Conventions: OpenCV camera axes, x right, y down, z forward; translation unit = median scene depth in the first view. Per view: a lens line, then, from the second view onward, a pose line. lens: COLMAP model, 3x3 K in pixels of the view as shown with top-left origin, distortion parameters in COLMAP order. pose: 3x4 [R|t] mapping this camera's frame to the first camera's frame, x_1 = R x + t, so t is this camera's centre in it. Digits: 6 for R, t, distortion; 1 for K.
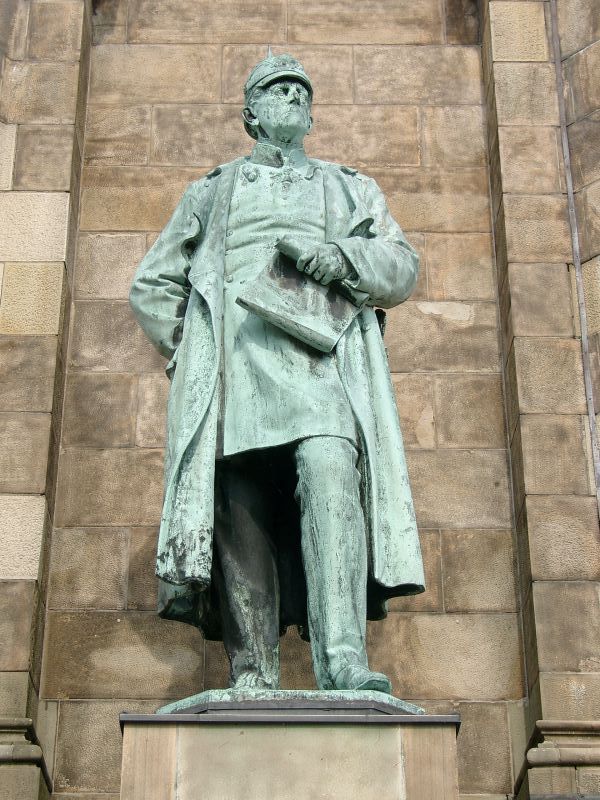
lens RADIAL K [[1705.5, 0, 299.9], [0, 1705.5, 400.1], [0, 0, 1]] dist [0.038480, 0.000000]
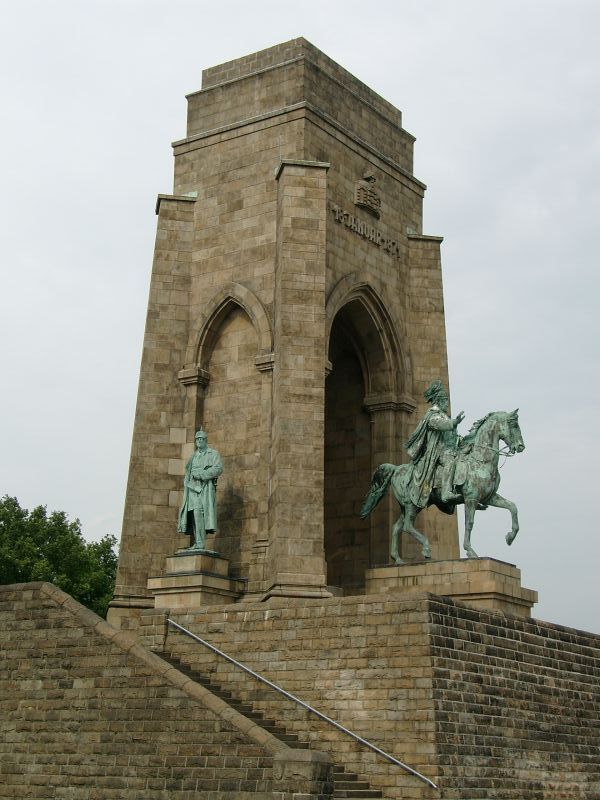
lens RADIAL K [[1404.3, 0, 299.9], [0, 1404.3, 400.0], [0, 0, 1]] dist [-0.003597, 0.000000]
pose [[0.821799, -0.136090, -0.553286, 2.441094], [0.269178, 0.948591, 0.166488, -0.841272], [0.502185, -0.285752, 0.816184, -2.245810]]
